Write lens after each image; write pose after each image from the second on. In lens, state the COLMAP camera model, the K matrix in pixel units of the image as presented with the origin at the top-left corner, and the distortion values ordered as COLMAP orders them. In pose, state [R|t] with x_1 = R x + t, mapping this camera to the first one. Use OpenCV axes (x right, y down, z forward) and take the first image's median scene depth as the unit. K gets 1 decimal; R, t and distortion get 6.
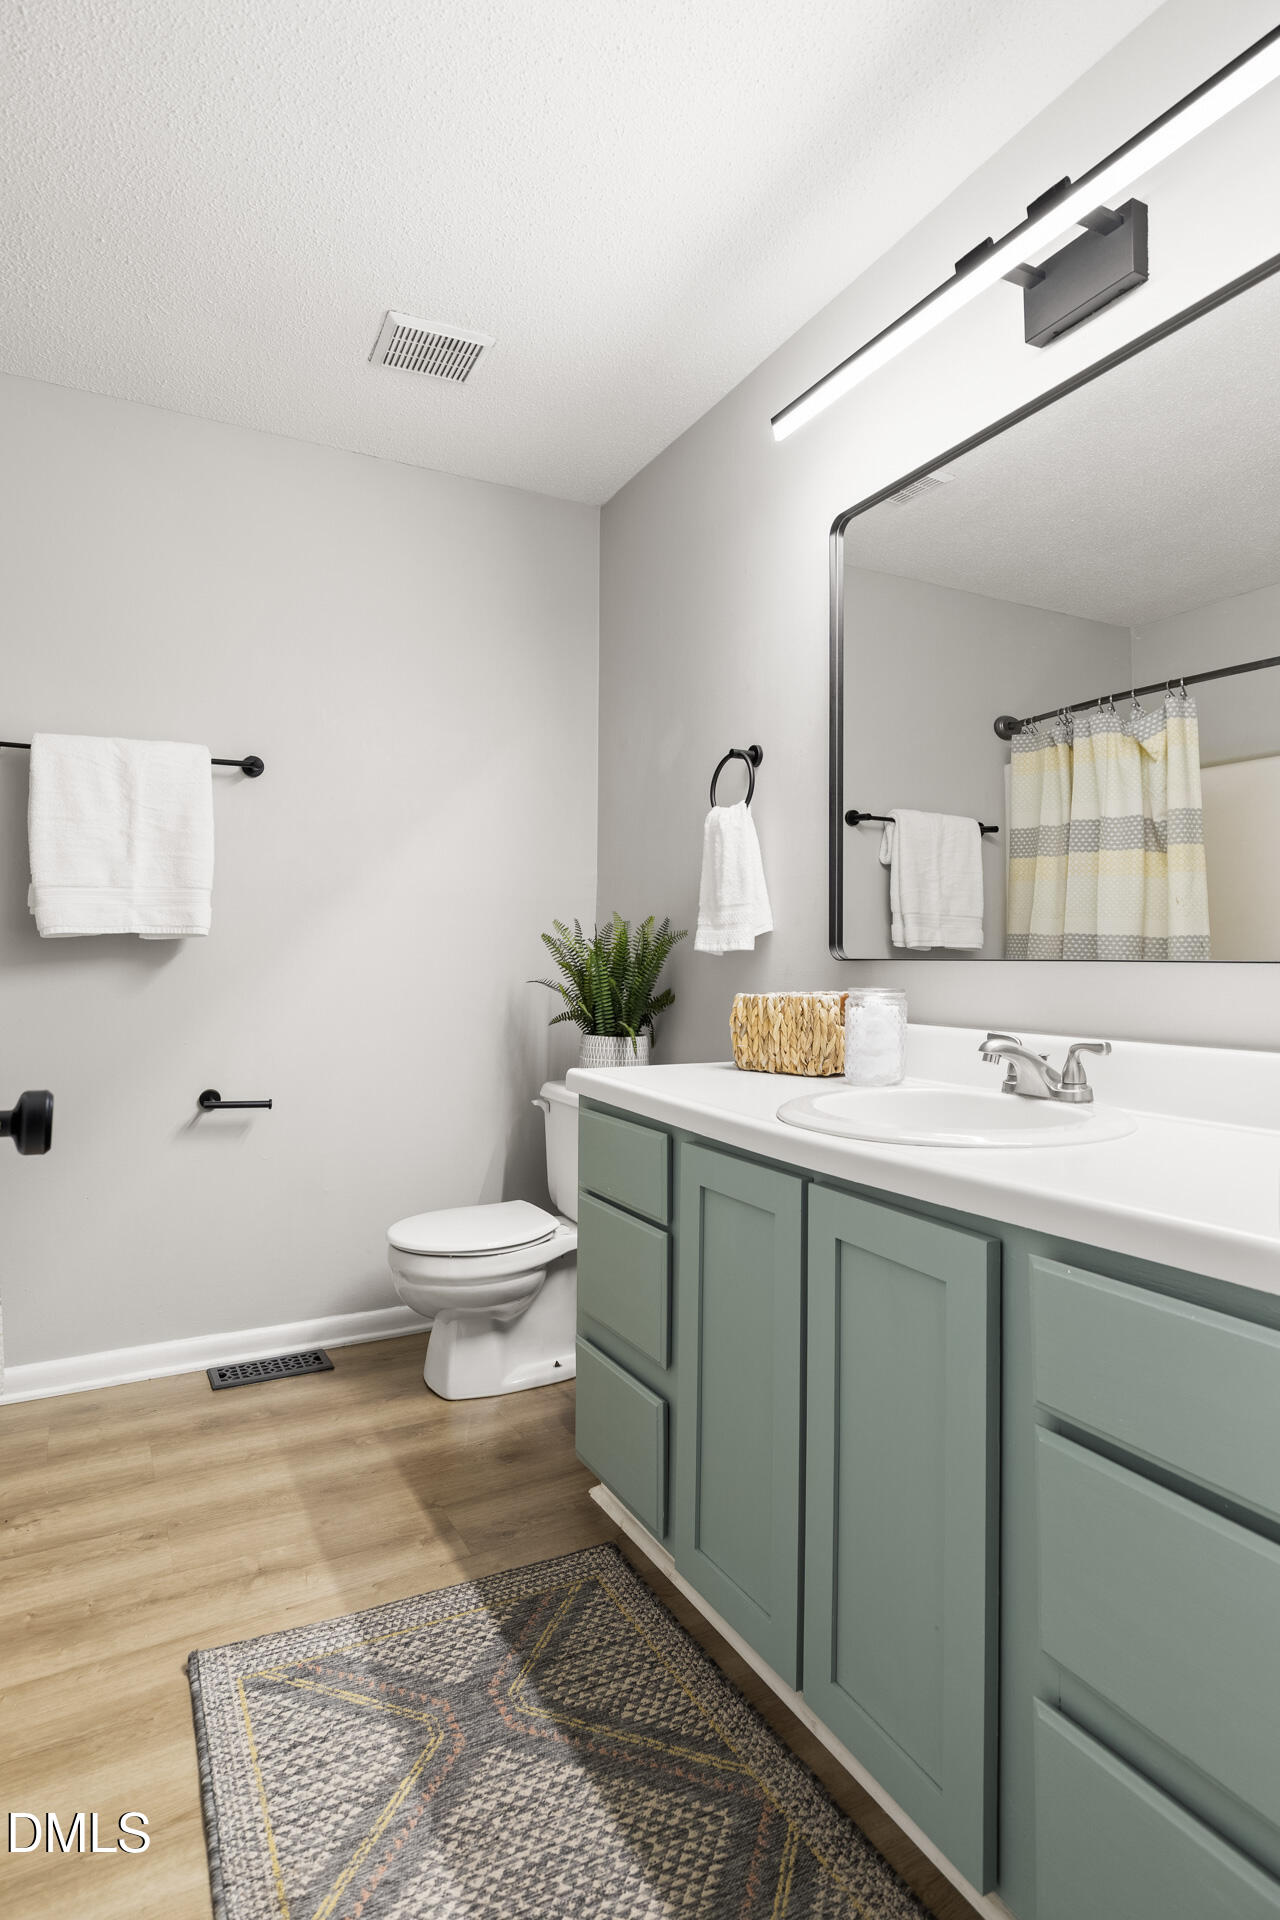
lens RADIAL K [[1078.8, 0, 640.7], [0, 1078.8, 921.3], [0, 0, 1]] dist [-0.018541, 0.000077]
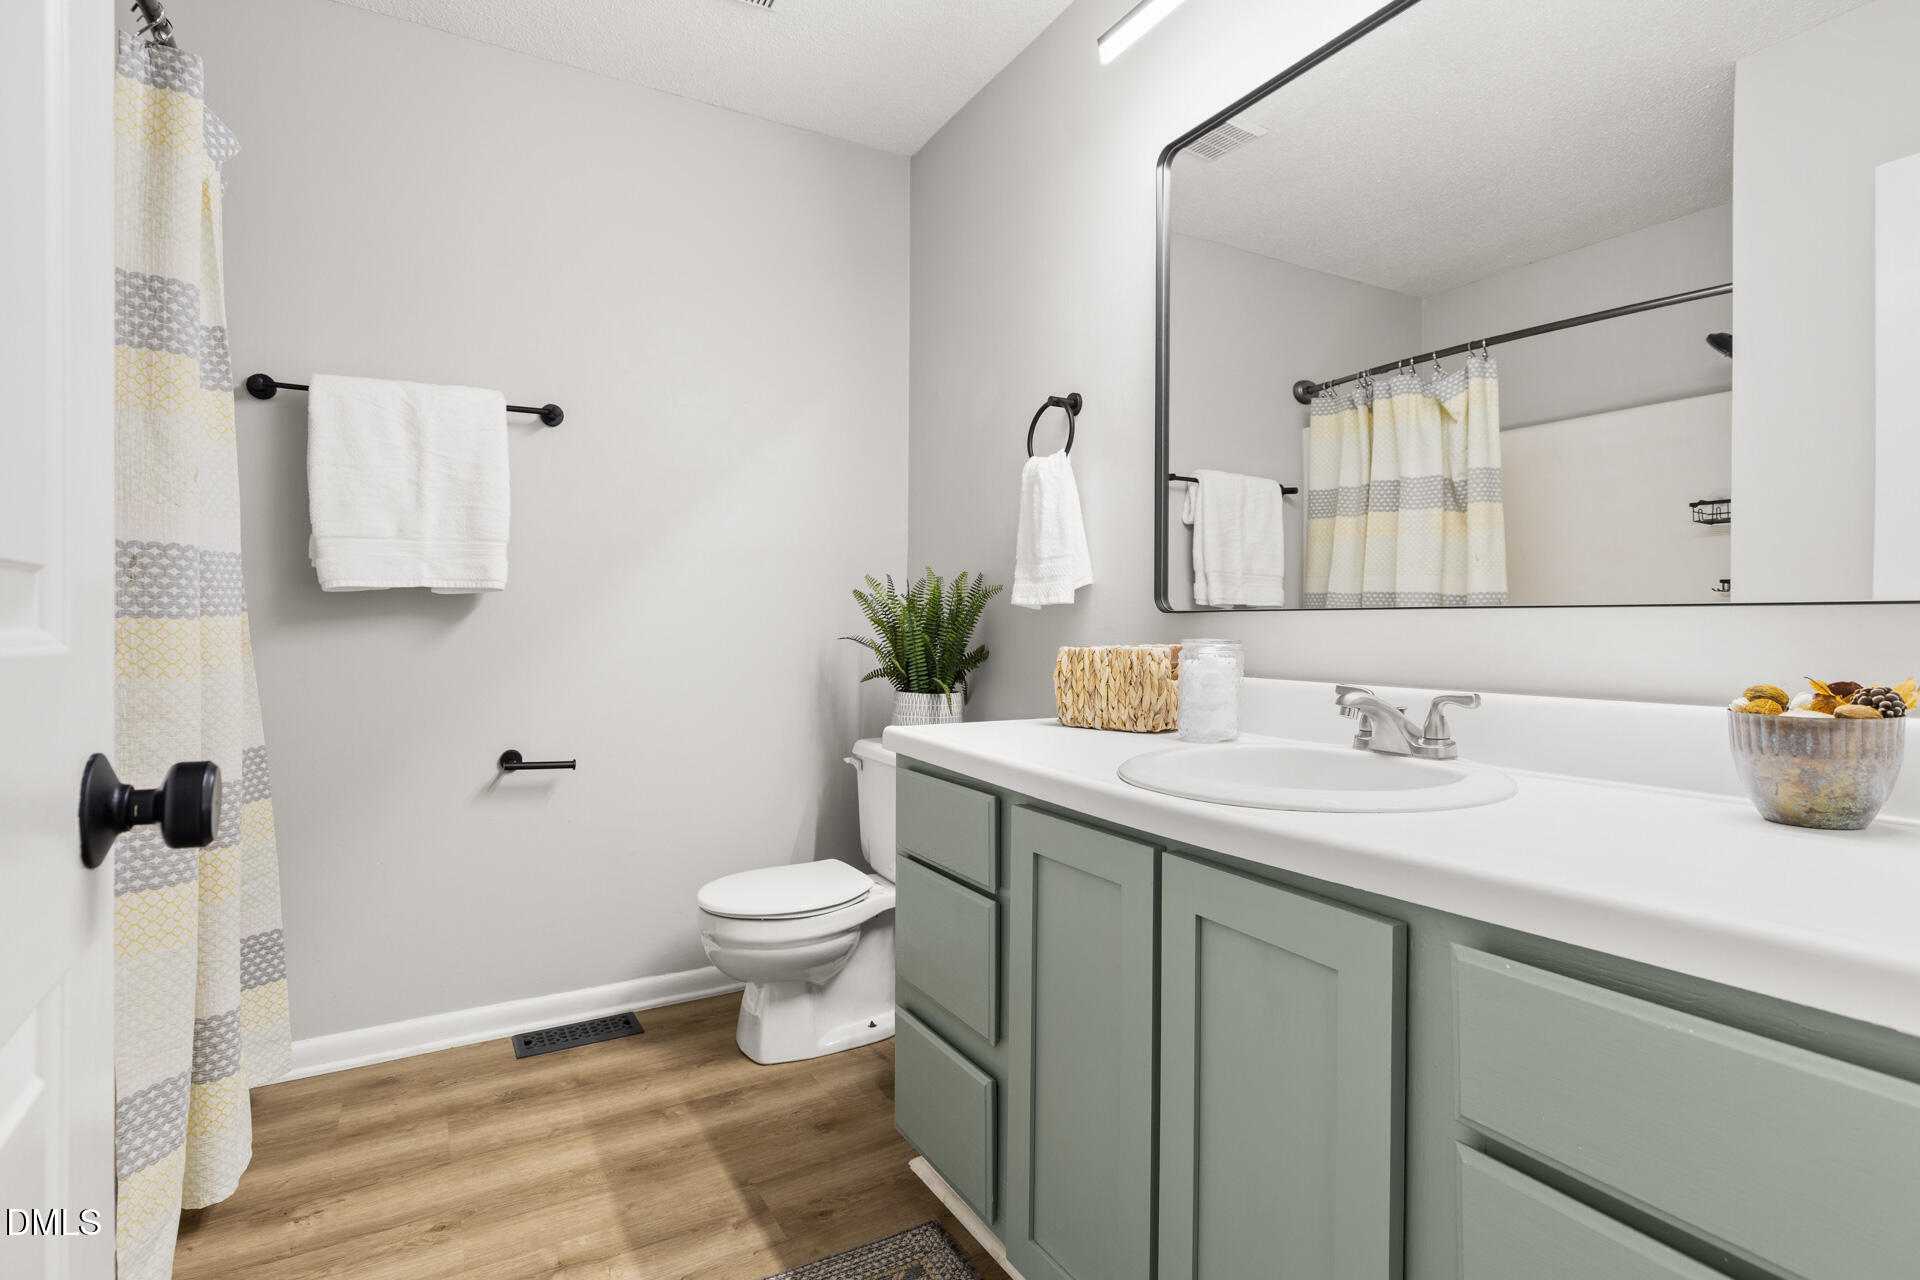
lens RADIAL K [[927.1, 0, 964.1], [0, 927.1, 629.6], [0, 0, 1]] dist [-0.023837, -0.000440]
pose [[0.999277, -0.002782, 0.037920, -0.025545], [0.001502, 0.999429, 0.033746, 0.021930], [-0.037992, -0.033664, 0.998711, 0.168223]]
